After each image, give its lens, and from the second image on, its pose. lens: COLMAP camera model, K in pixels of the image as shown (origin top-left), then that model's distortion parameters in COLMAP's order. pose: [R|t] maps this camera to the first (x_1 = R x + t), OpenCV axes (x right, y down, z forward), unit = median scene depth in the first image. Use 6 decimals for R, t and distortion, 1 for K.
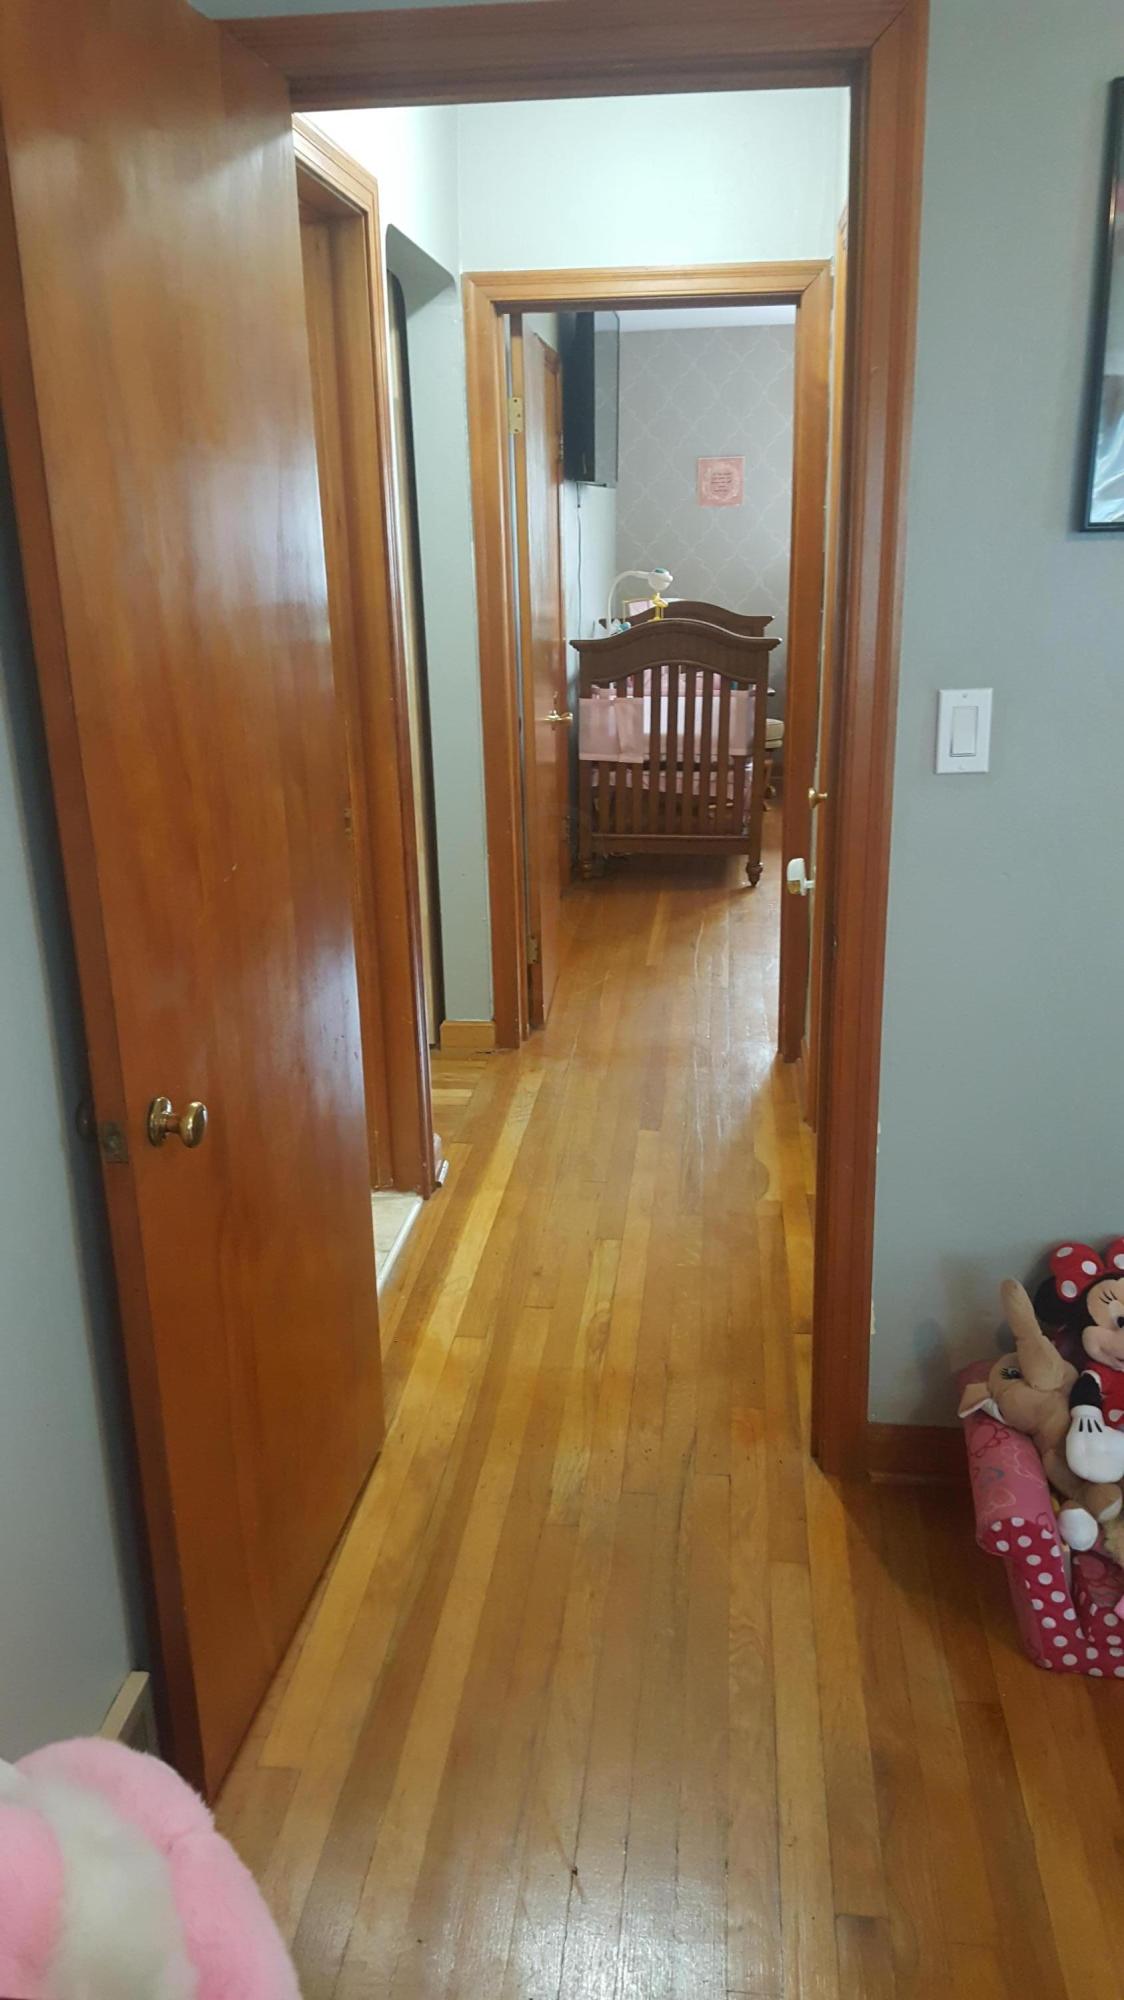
lens RADIAL K [[1492.3, 0, 526.0], [0, 1492.3, 1000.7], [0, 0, 1]] dist [0.097577, -0.131993]
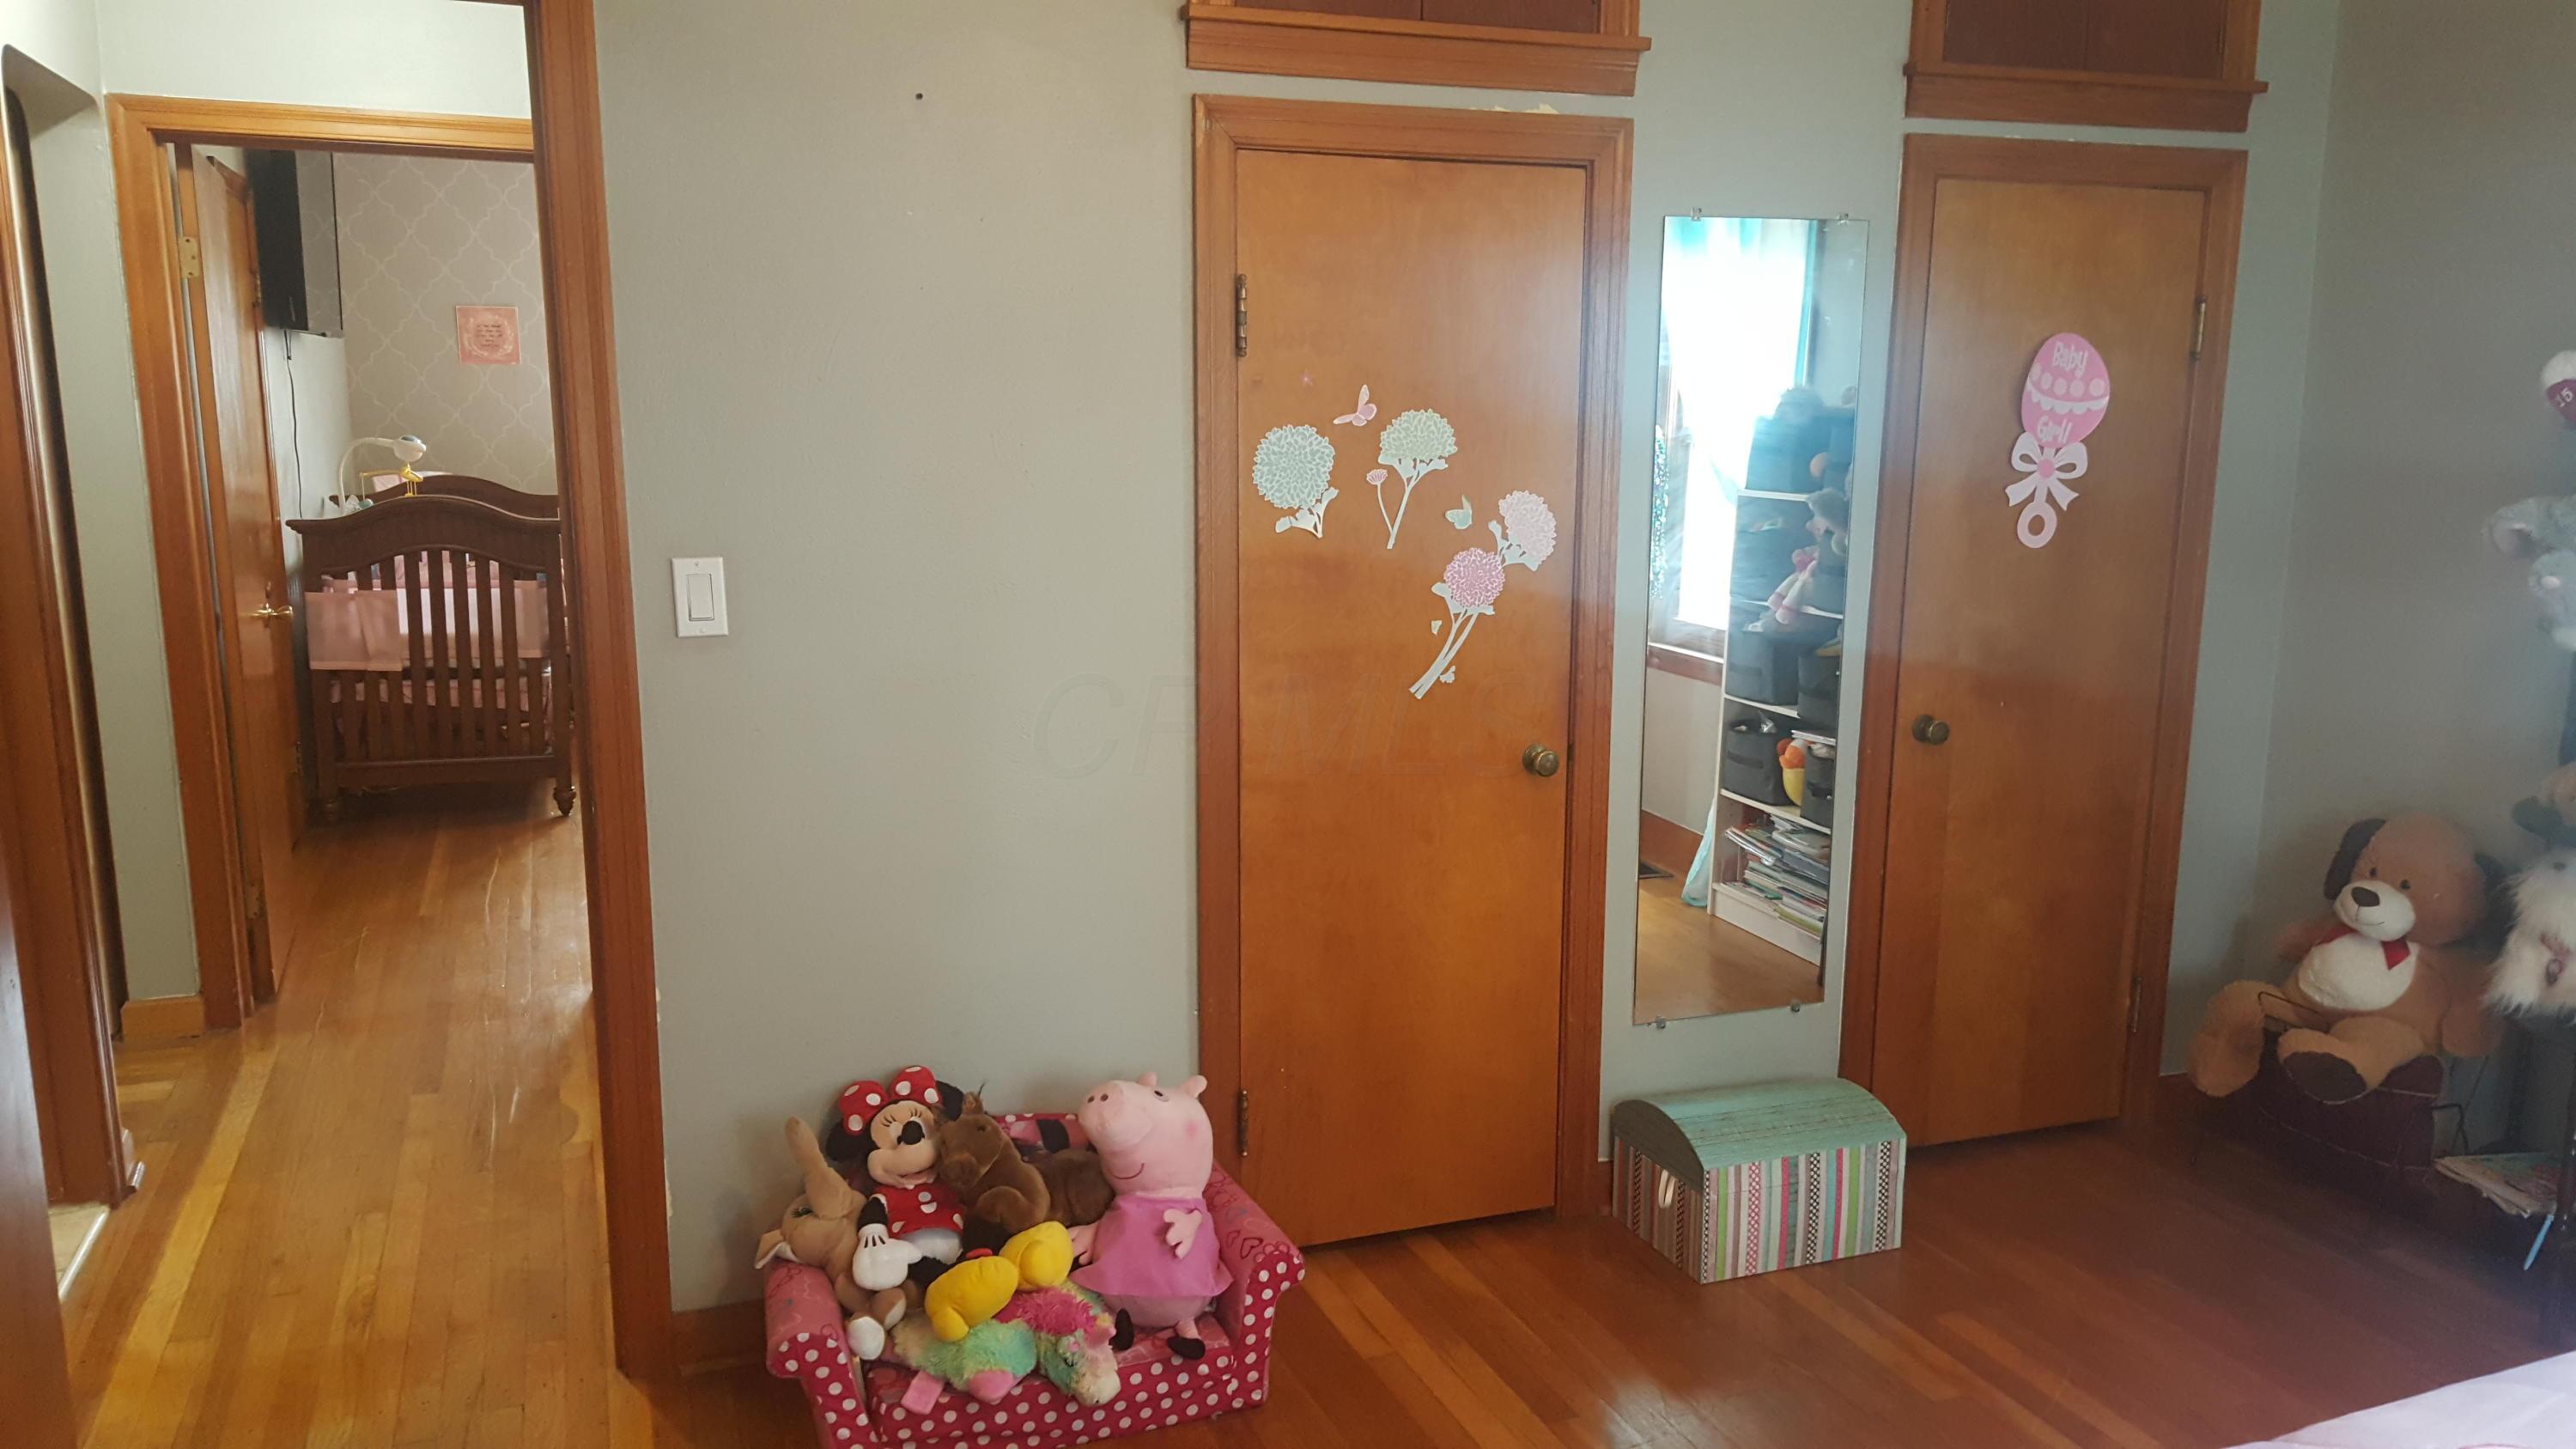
lens RADIAL K [[1922.3, 0, 1292.4], [0, 1922.3, 718.1], [0, 0, 1]] dist [0.097577, -0.131993]
pose [[0.879506, -0.054011, 0.472812, 0.004766], [0.118151, 0.987213, -0.107007, 0.051684], [-0.460987, 0.149977, 0.874642, -0.190530]]
